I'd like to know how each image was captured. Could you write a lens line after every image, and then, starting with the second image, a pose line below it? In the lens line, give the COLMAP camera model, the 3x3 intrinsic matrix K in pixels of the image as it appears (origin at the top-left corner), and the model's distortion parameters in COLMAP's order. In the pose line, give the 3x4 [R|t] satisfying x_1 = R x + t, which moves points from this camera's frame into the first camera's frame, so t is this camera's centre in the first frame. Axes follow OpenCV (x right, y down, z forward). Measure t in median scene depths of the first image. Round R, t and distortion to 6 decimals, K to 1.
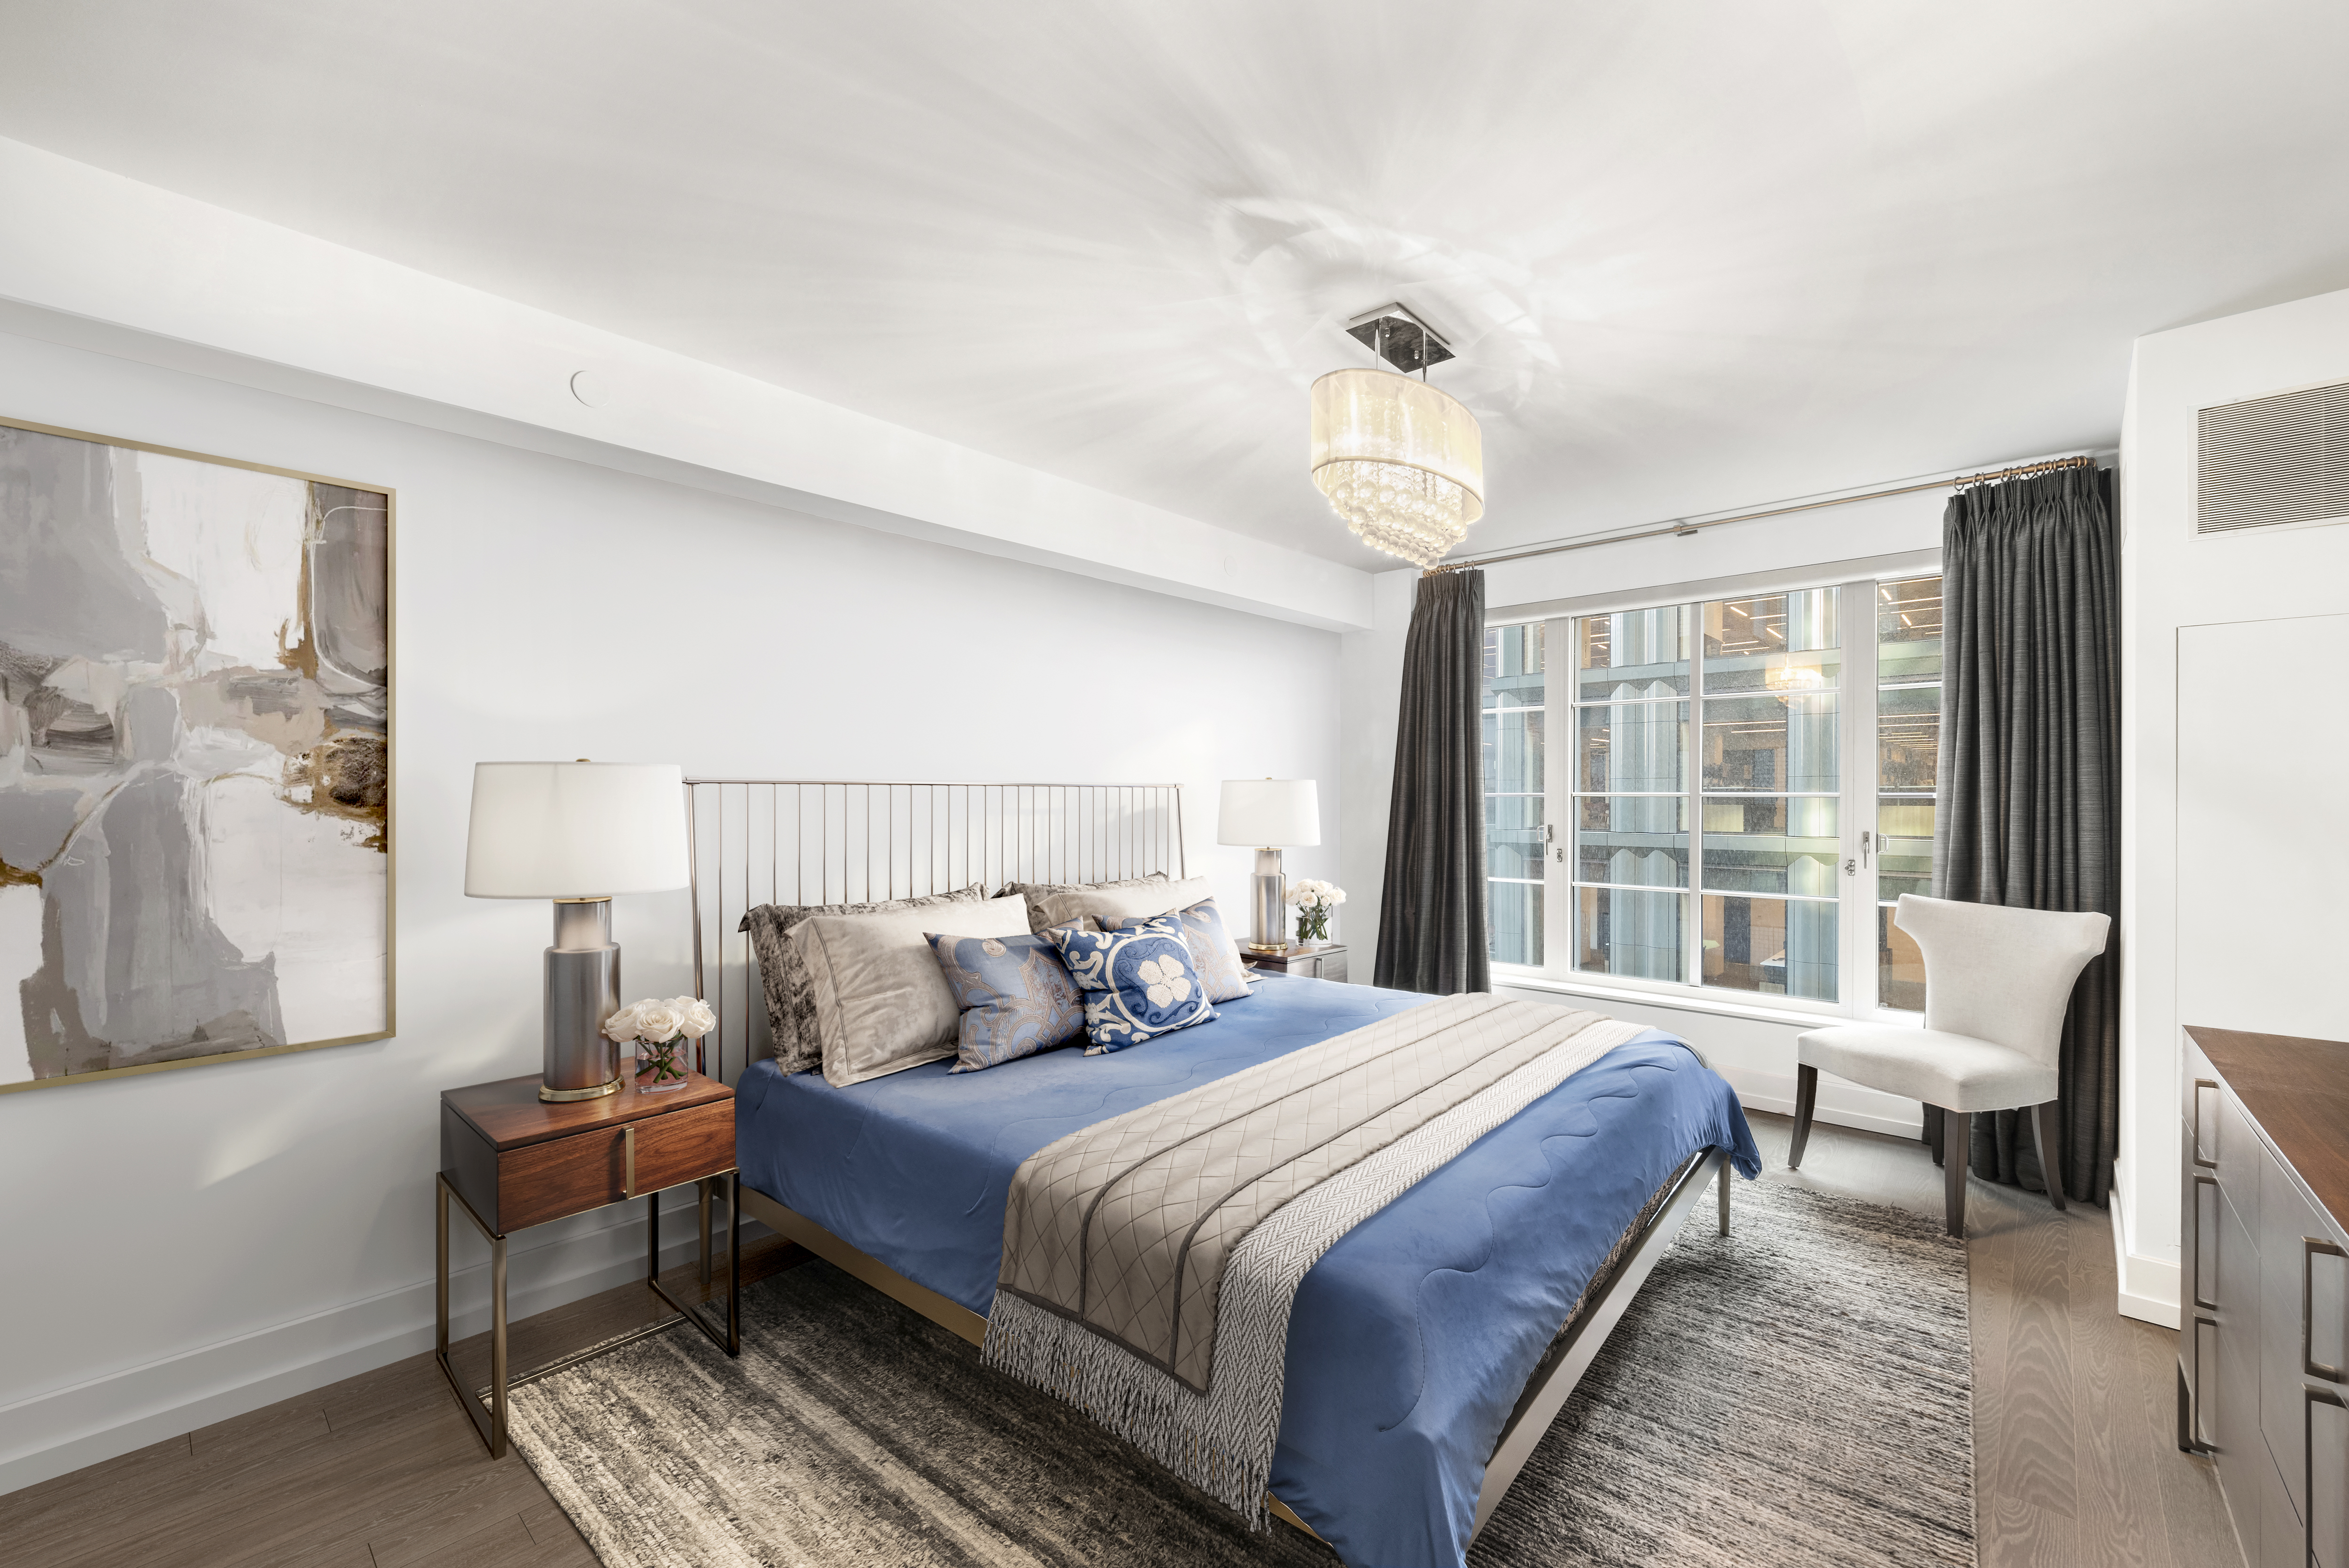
lens RADIAL K [[957.8, 0, 1164.8], [0, 957.8, 784.8], [0, 0, 1]] dist [0.000181, -0.000050]
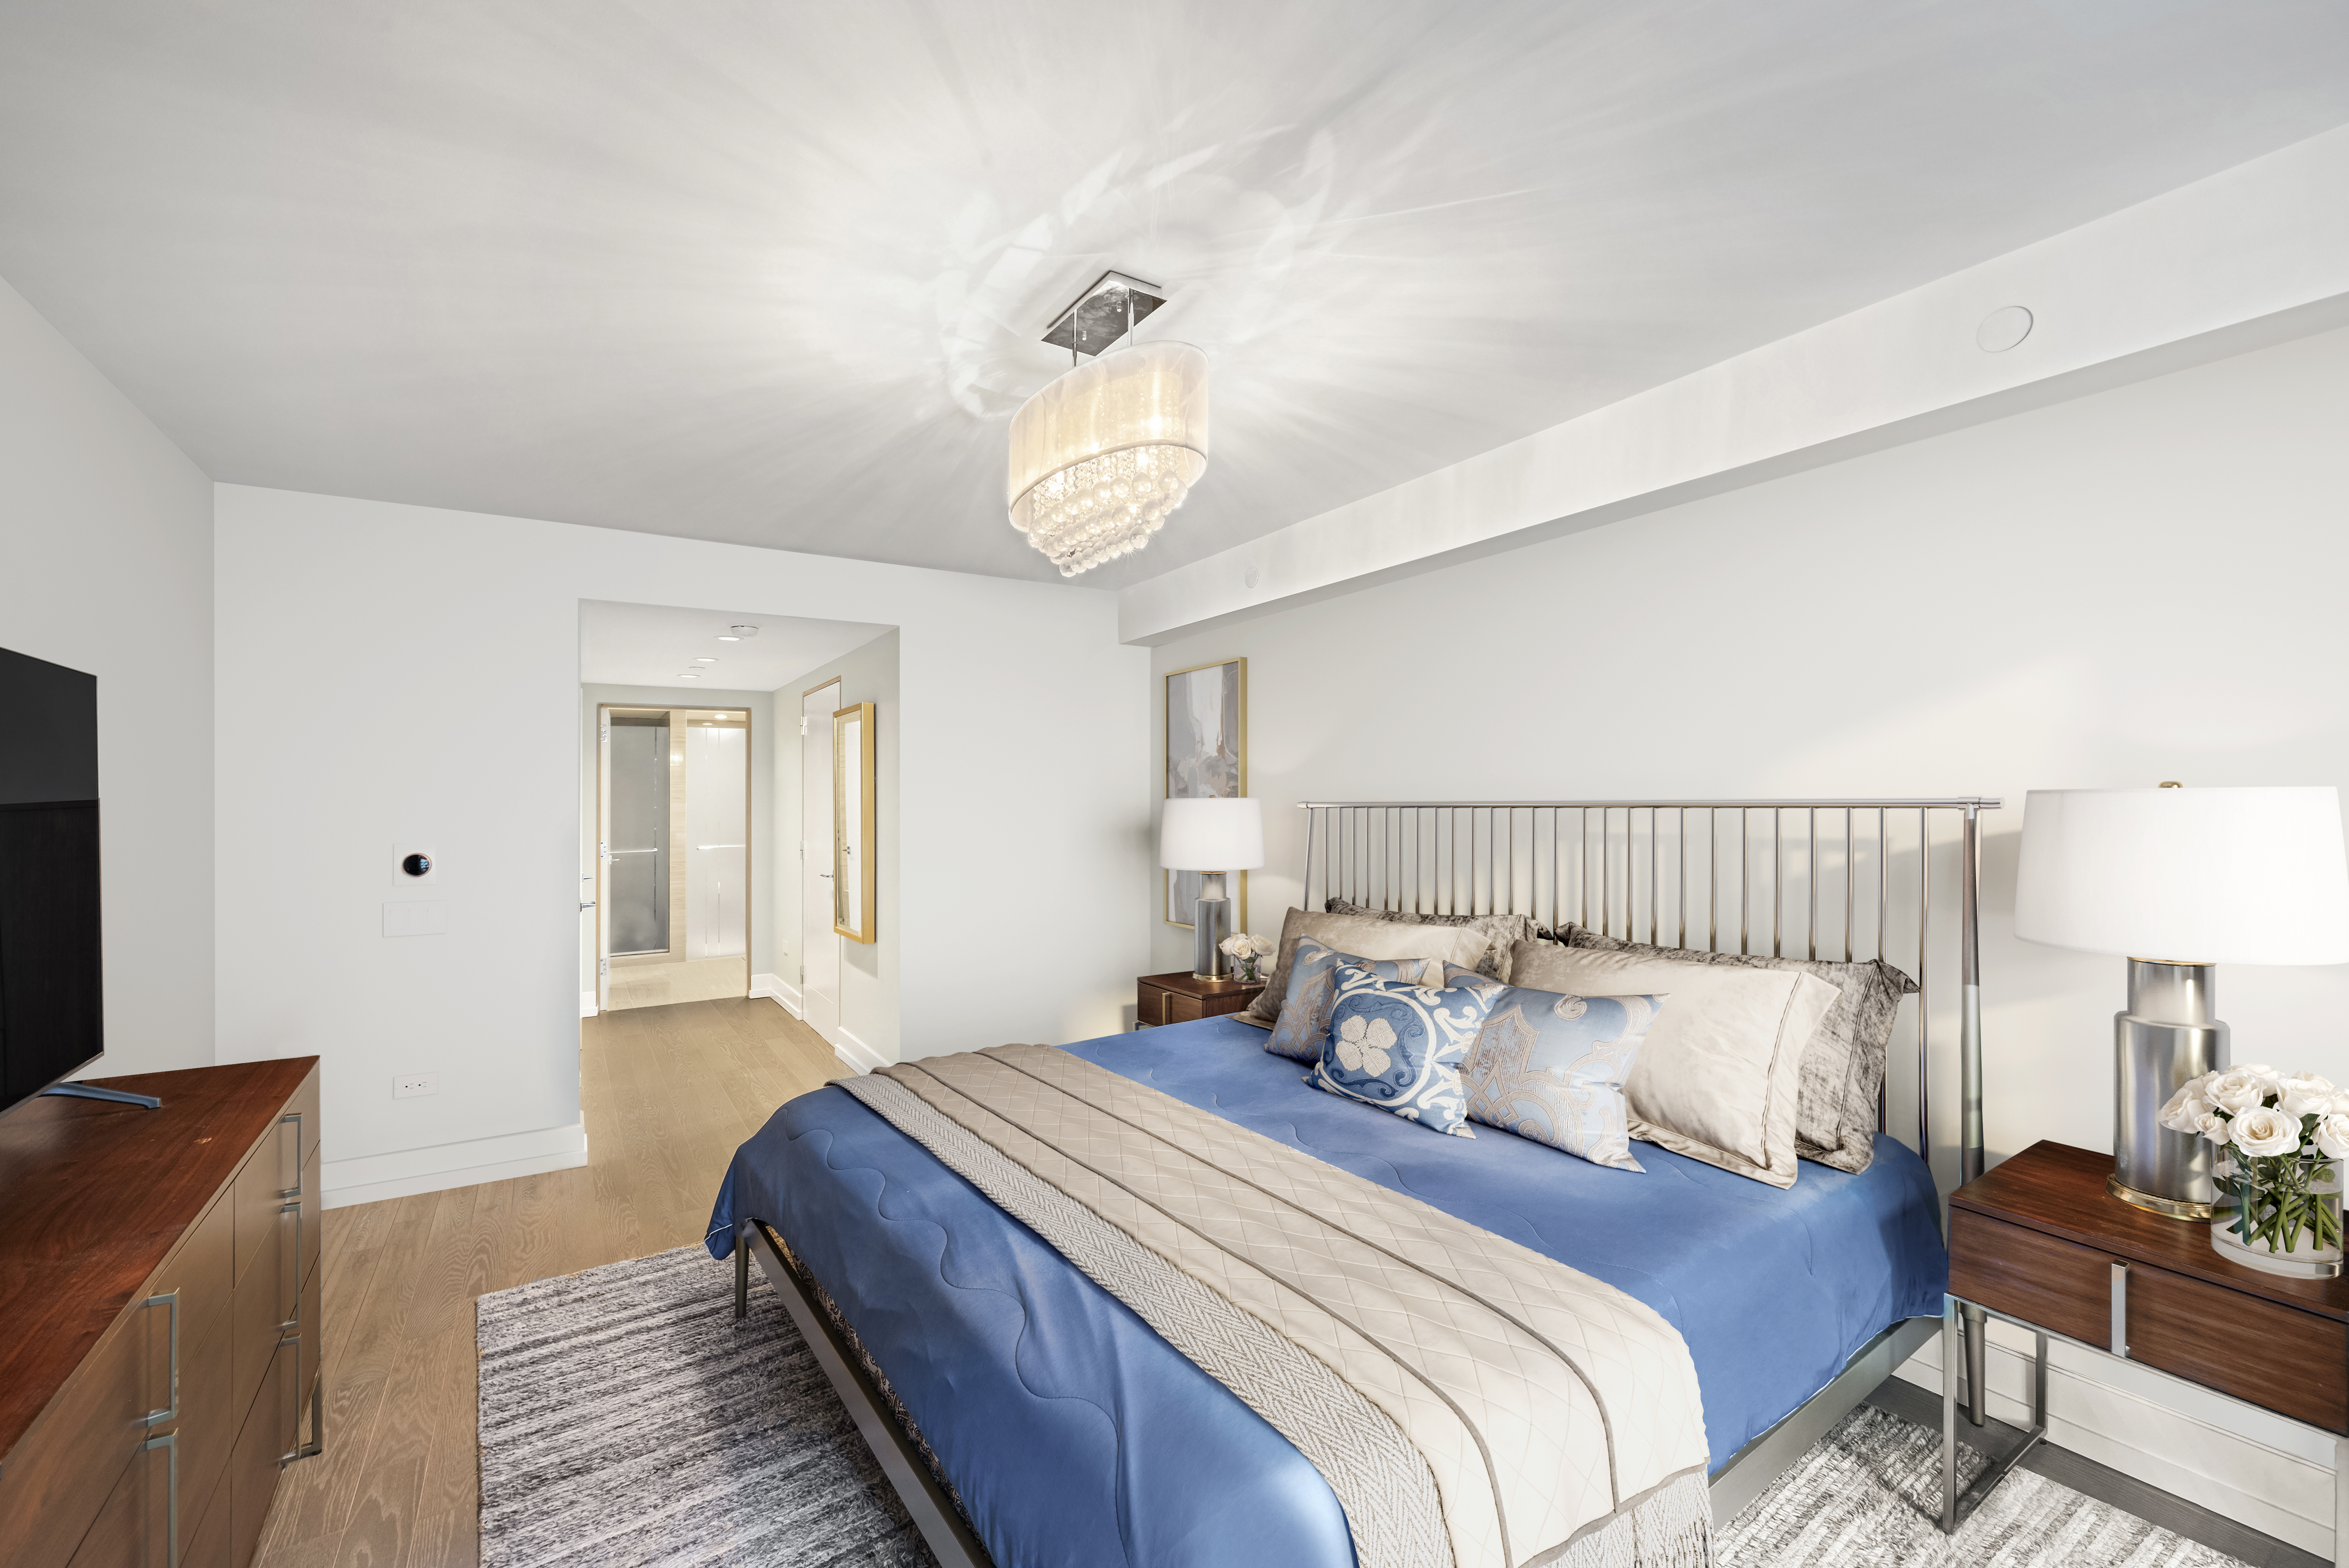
lens RADIAL K [[957.8, 0, 1169.9], [0, 957.8, 787.8], [0, 0, 1]] dist [0.000181, -0.000050]
pose [[-0.267879, -0.011019, -0.963390, 1.112609], [-0.006942, 0.999931, -0.009507, -0.021391], [0.963428, 0.004141, -0.267937, 1.338477]]
